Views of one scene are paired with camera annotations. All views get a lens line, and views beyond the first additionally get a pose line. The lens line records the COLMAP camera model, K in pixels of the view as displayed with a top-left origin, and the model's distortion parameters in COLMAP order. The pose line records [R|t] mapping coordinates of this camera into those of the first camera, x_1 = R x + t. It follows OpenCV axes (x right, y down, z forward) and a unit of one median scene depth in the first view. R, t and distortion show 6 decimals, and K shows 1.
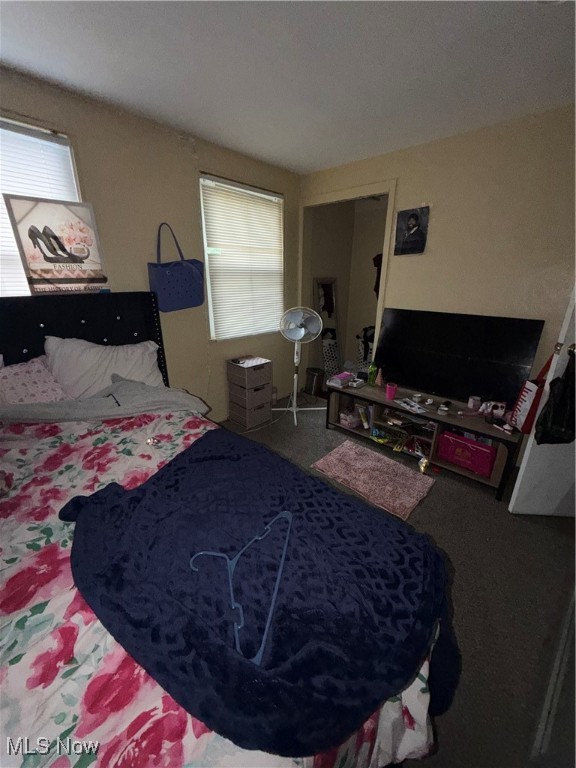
lens RADIAL K [[306.4, 0, 289.2], [0, 306.4, 382.4], [0, 0, 1]] dist [0.001363, -0.000586]
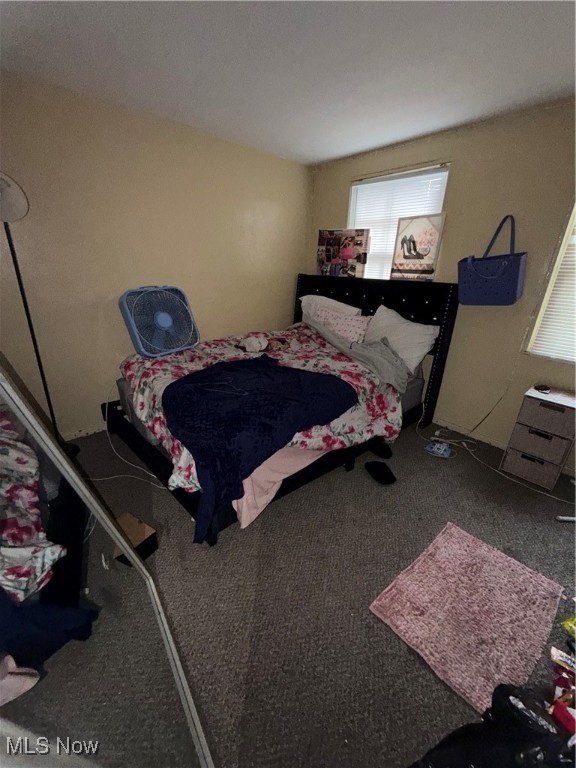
lens RADIAL K [[306.4, 0, 288.7], [0, 306.4, 385.5], [0, 0, 1]] dist [0.001363, -0.000586]
pose [[-0.096374, 0.364515, -0.926197, 0.898660], [-0.351916, 0.857948, 0.374273, -0.213407], [0.931057, 0.362014, 0.045595, 0.606781]]
